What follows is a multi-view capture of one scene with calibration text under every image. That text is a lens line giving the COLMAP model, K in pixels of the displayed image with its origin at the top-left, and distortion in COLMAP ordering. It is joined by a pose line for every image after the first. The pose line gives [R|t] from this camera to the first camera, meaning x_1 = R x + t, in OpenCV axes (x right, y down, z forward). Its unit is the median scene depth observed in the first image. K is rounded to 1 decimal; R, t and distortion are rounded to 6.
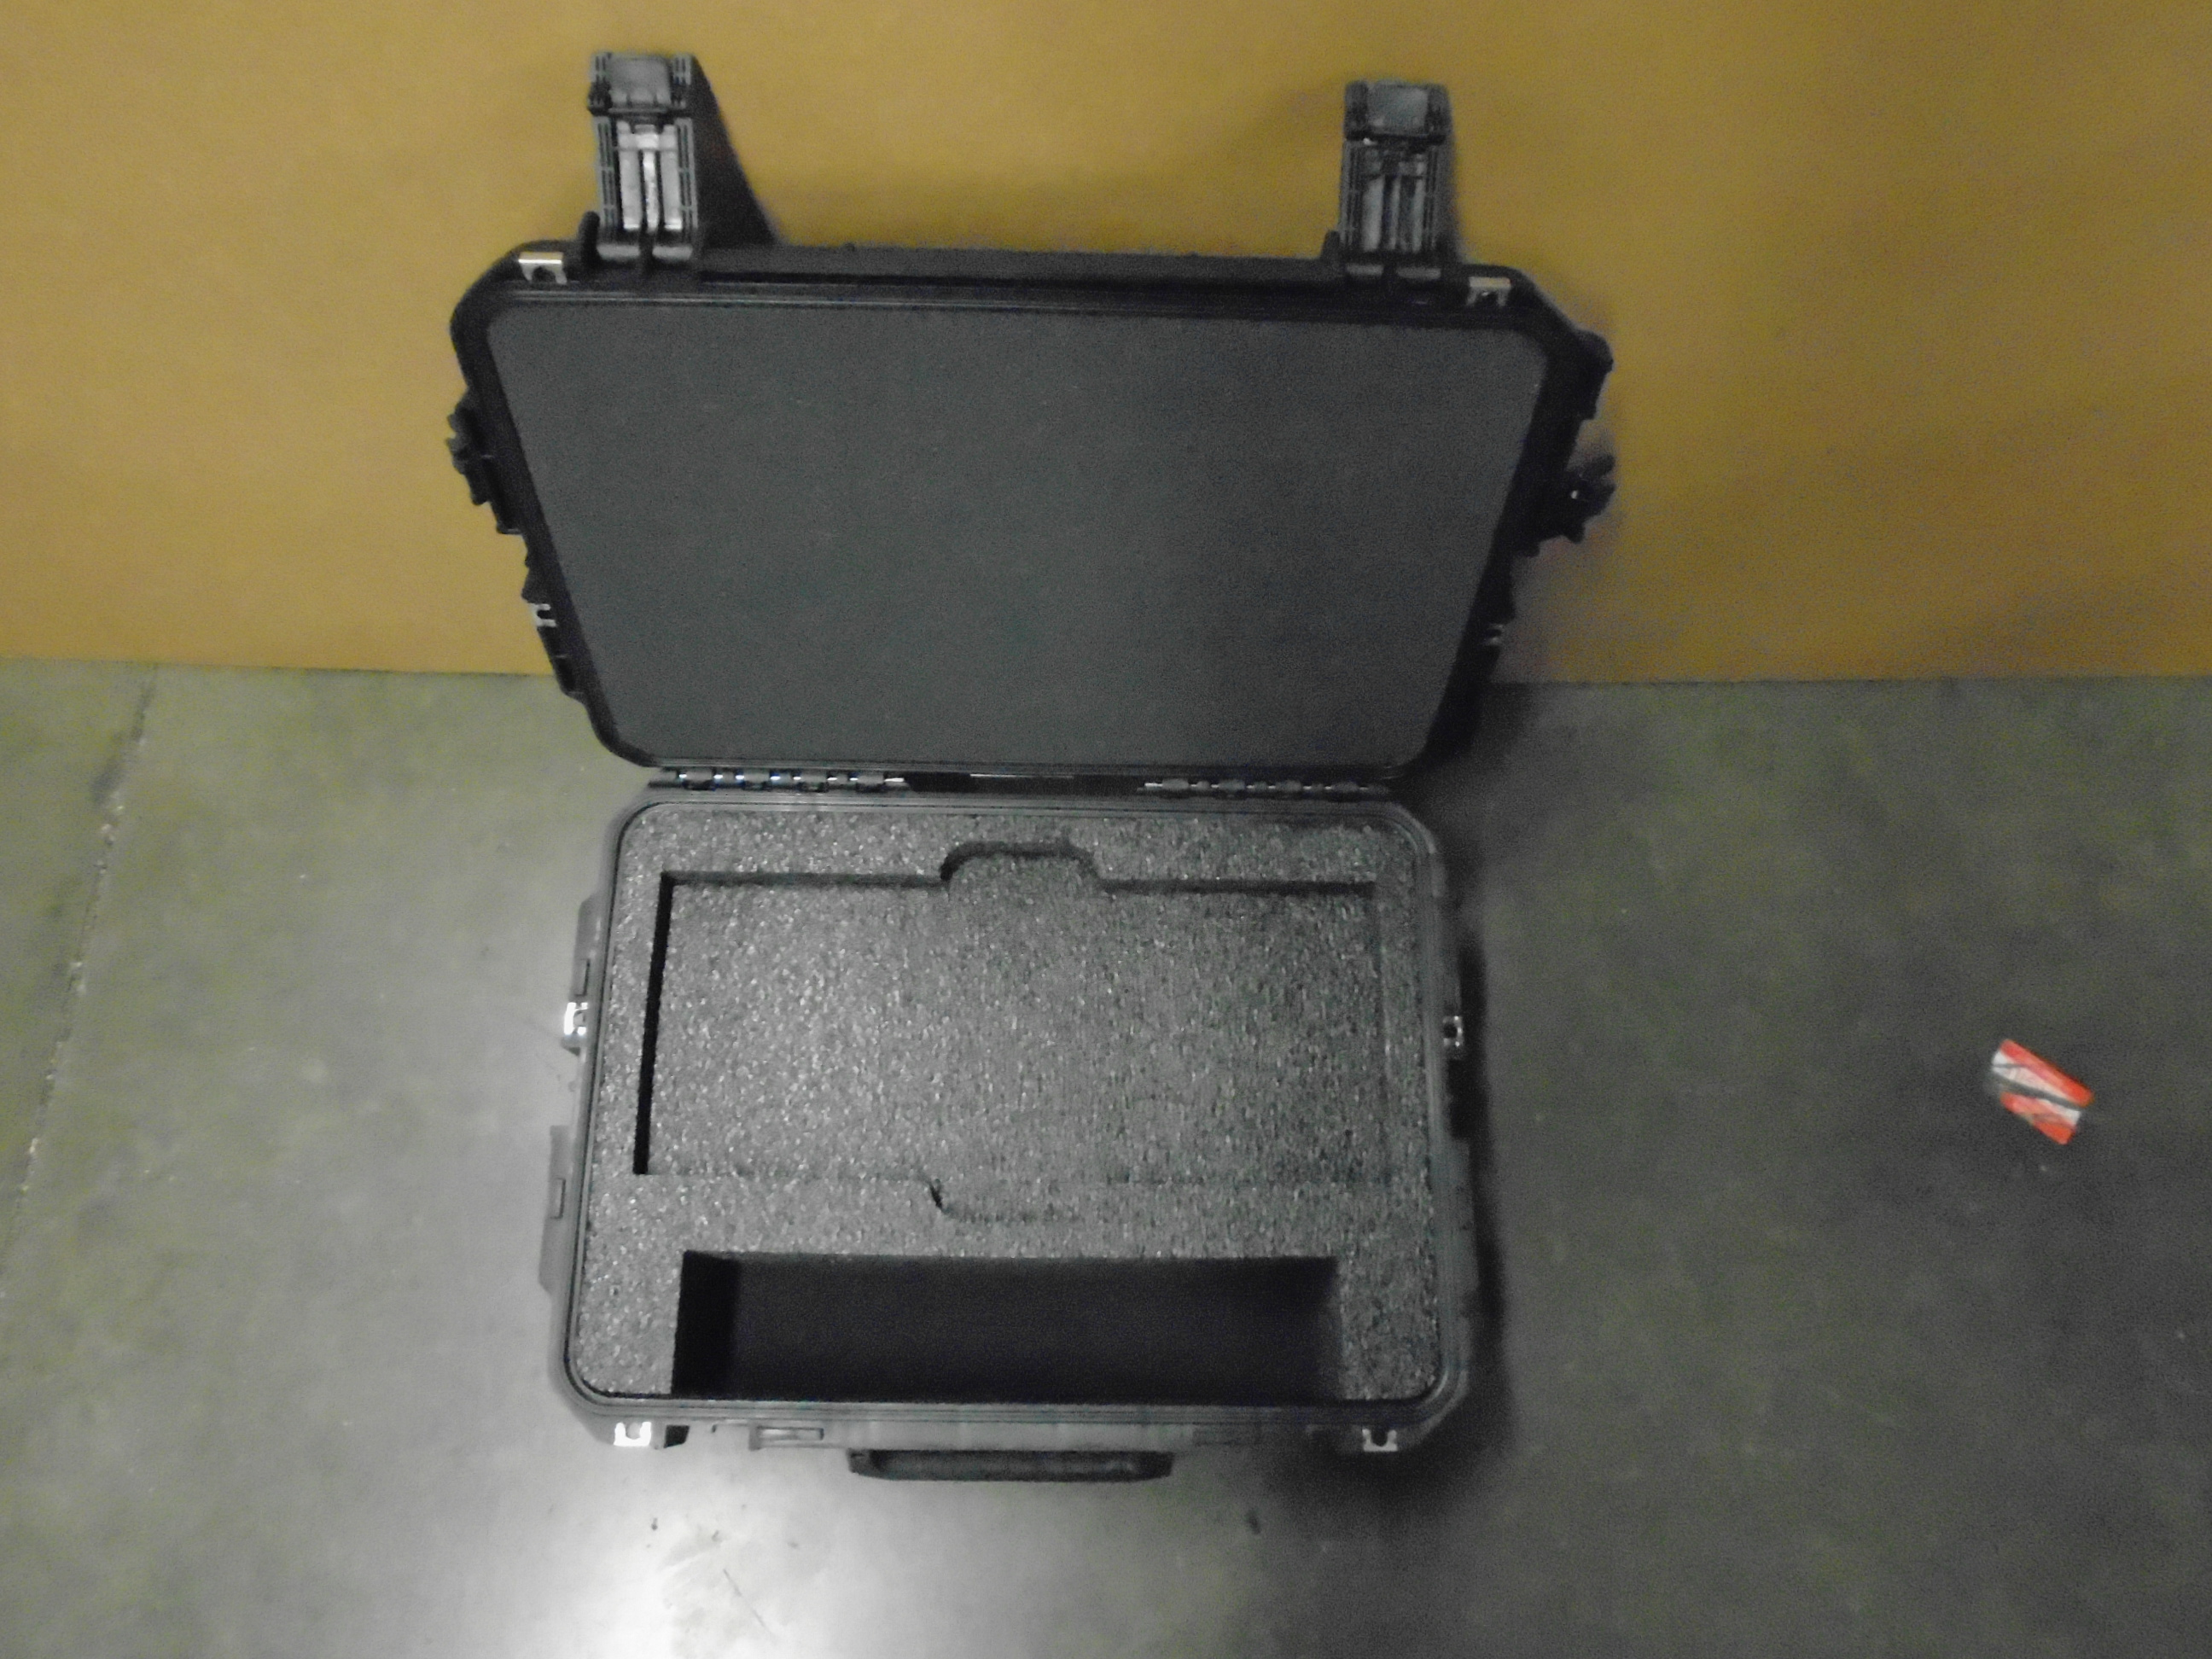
lens RADIAL K [[1699.5, 0, 1106.0], [0, 1699.5, 829.5], [0, 0, 1]] dist [-0.000327, 0.004107]
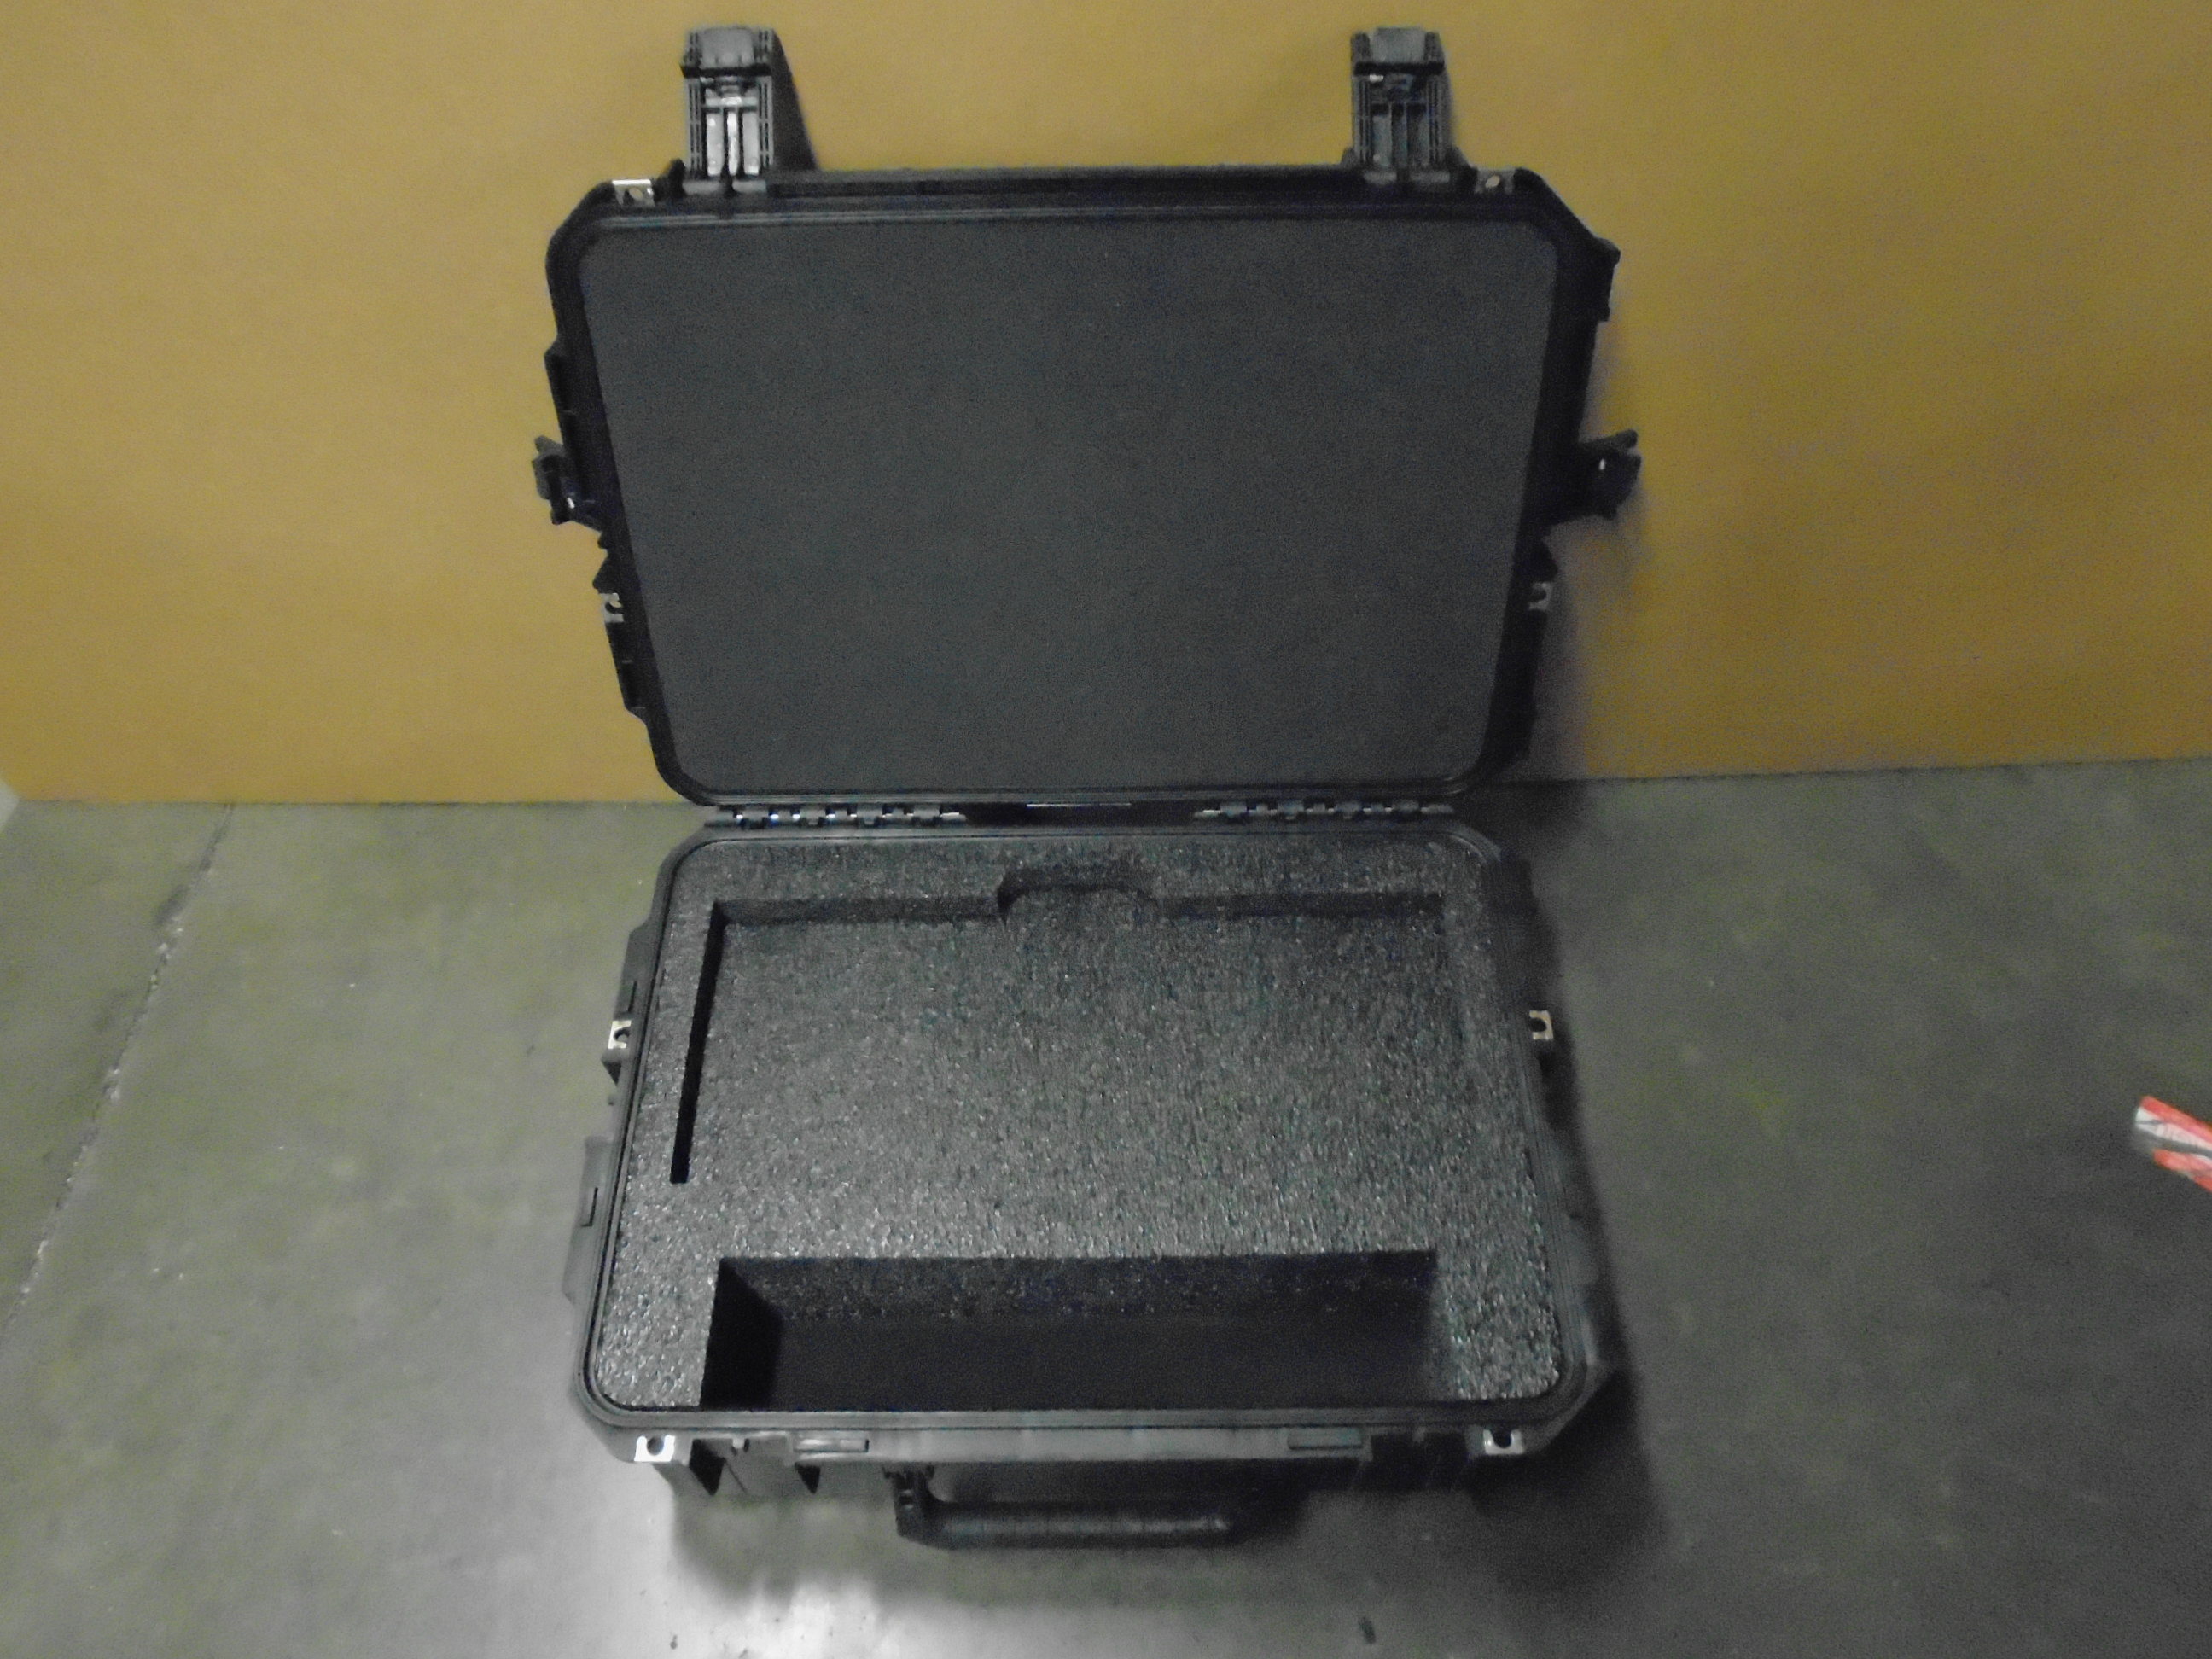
lens RADIAL K [[1701.8, 0, 1106.0], [0, 1701.8, 829.5], [0, 0, 1]] dist [-0.001384, -0.001298]
pose [[0.998903, -0.036867, -0.028866, -0.005511], [0.026395, 0.952563, -0.303196, 0.310302], [0.038675, 0.302101, 0.952491, 0.062669]]
